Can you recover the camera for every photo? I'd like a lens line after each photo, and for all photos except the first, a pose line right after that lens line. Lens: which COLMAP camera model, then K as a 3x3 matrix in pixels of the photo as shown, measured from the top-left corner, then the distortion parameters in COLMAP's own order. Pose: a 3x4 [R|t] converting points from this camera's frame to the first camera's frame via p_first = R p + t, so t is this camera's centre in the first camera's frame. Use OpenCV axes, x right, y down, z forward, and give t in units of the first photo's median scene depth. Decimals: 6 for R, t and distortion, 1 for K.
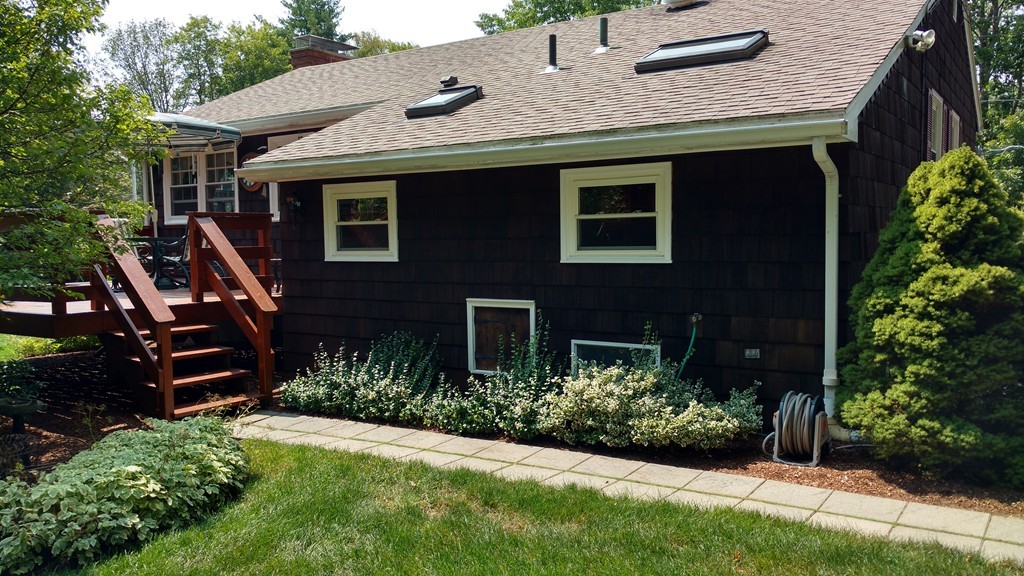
lens RADIAL K [[817.8, 0, 512.0], [0, 817.8, 288.0], [0, 0, 1]] dist [0.039019, -0.086050]
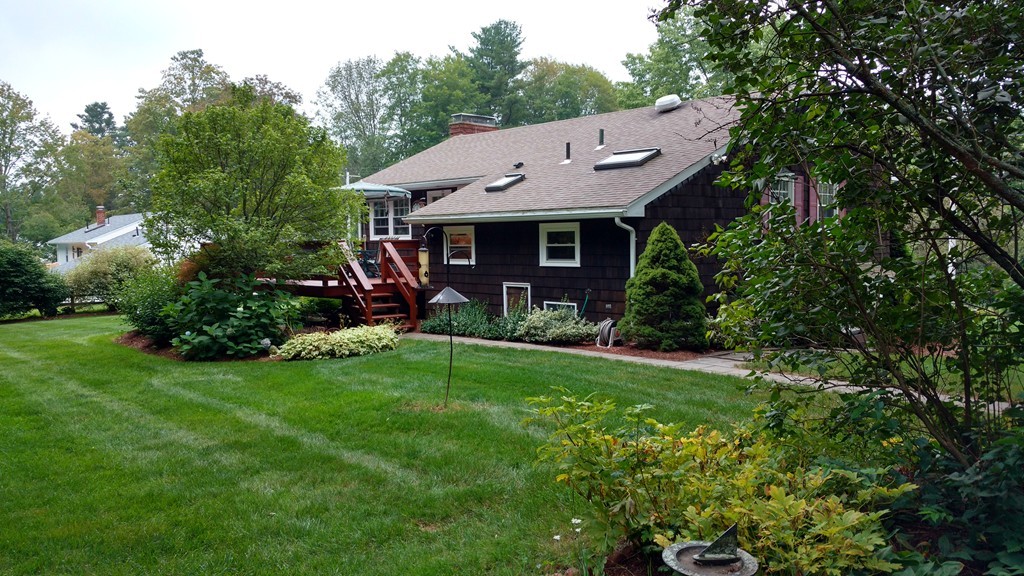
lens RADIAL K [[756.4, 0, 512.0], [0, 756.4, 288.0], [0, 0, 1]] dist [-0.134816, -0.000579]
pose [[0.977535, 0.019855, -0.209834, 0.365801], [-0.020356, 0.999793, -0.000227, 0.026931], [0.209786, 0.004493, 0.977737, -0.872258]]
